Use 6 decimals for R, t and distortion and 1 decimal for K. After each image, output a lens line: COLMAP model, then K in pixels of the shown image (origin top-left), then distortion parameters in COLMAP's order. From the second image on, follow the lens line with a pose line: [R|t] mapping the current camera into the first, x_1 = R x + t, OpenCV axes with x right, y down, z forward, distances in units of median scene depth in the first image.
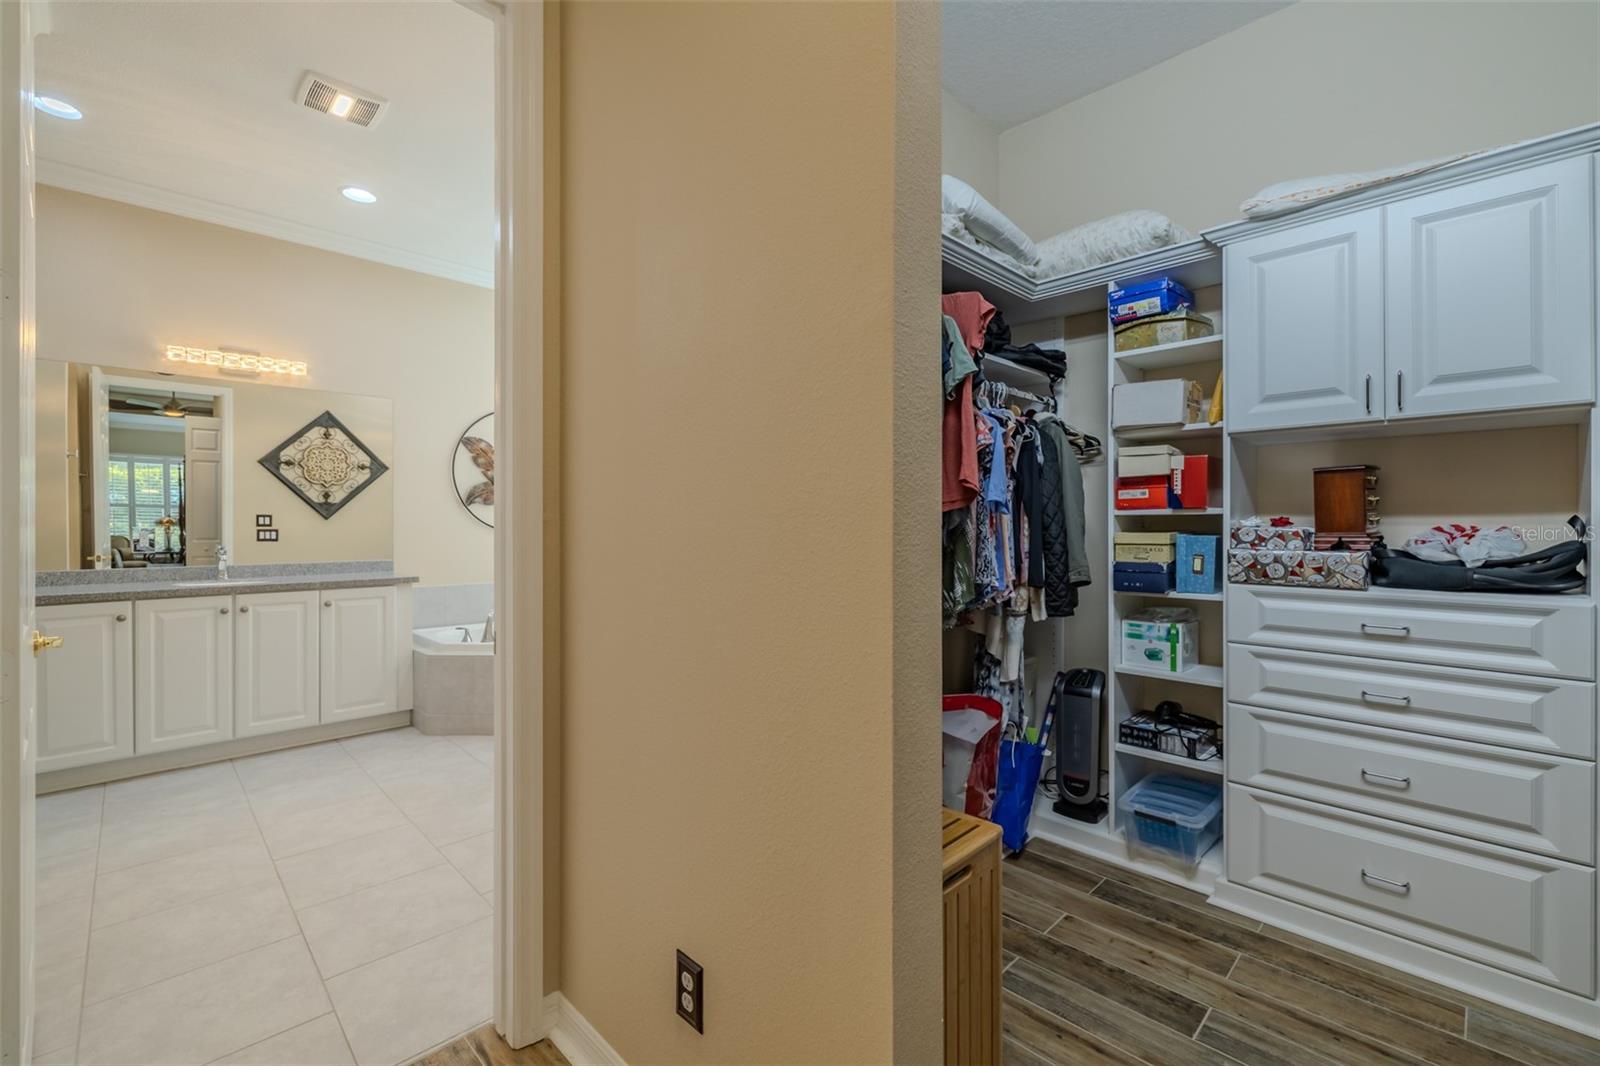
lens RADIAL K [[680.8, 0, 806.5], [0, 680.8, 516.8], [0, 0, 1]] dist [0.001177, -0.000078]
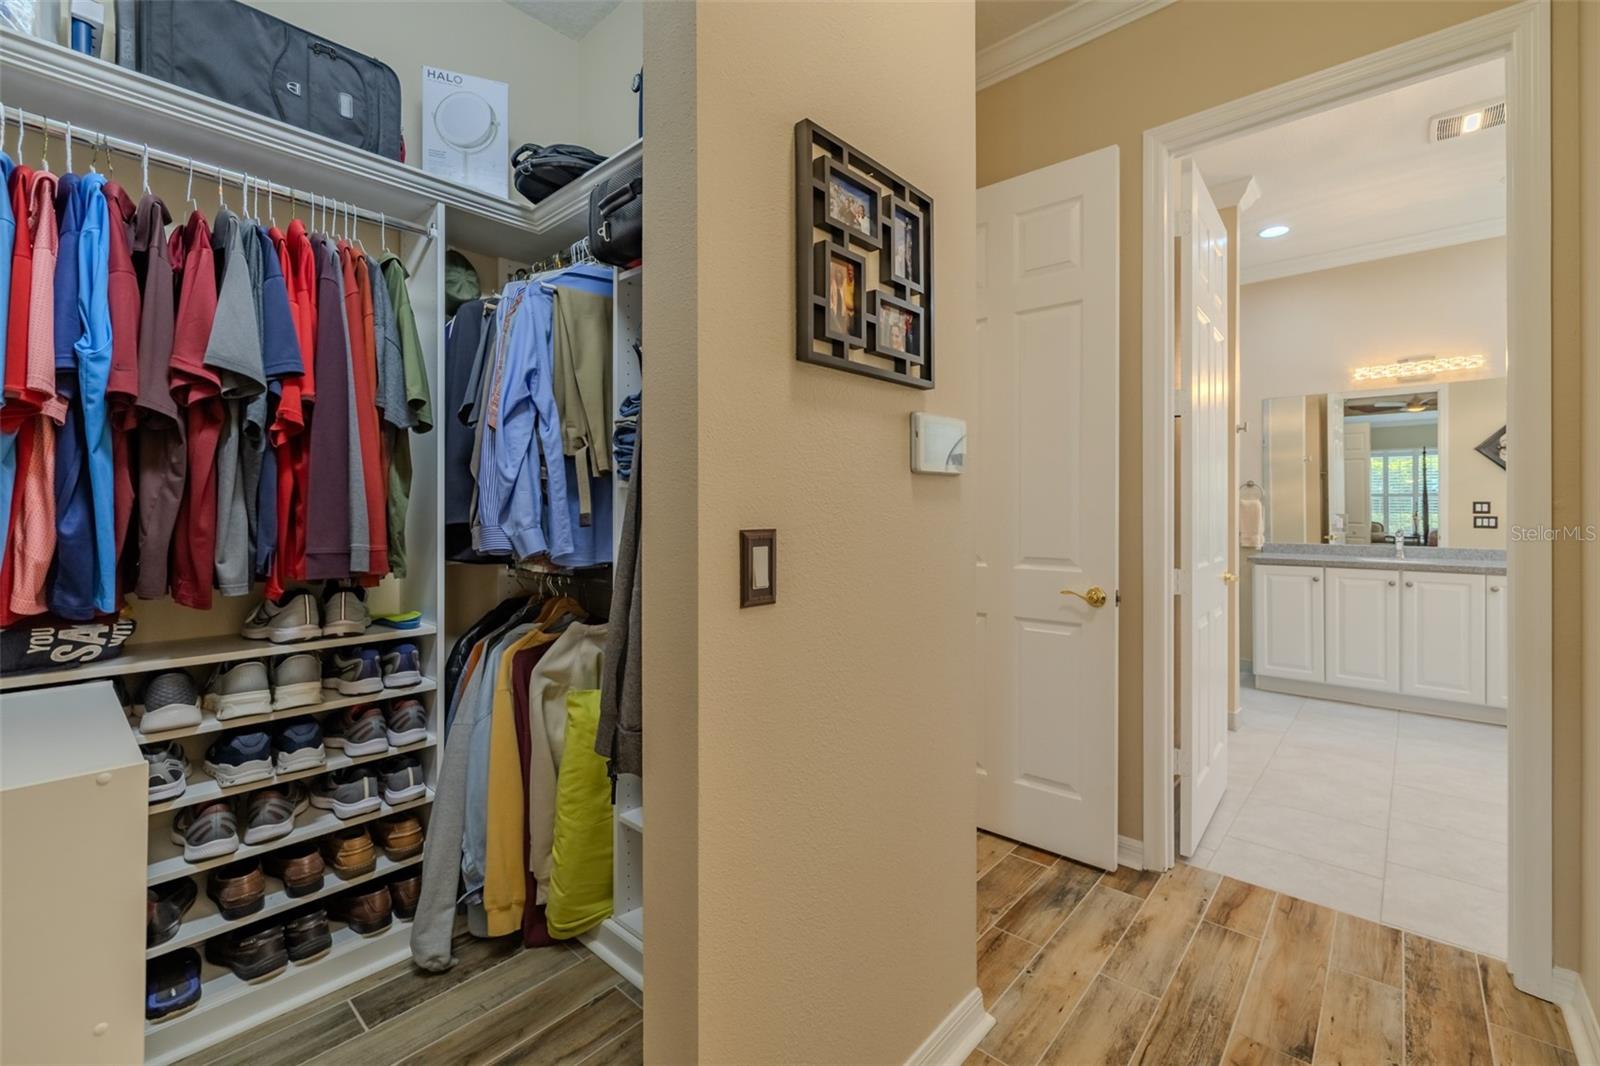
lens RADIAL K [[680.8, 0, 806.5], [0, 680.8, 516.8], [0, 0, 1]] dist [0.001177, -0.000078]
pose [[0.058531, 0.011254, -0.998222, 0.244816], [0.008326, 0.999896, 0.011761, -0.001308], [0.998251, -0.008999, 0.058431, -0.083497]]
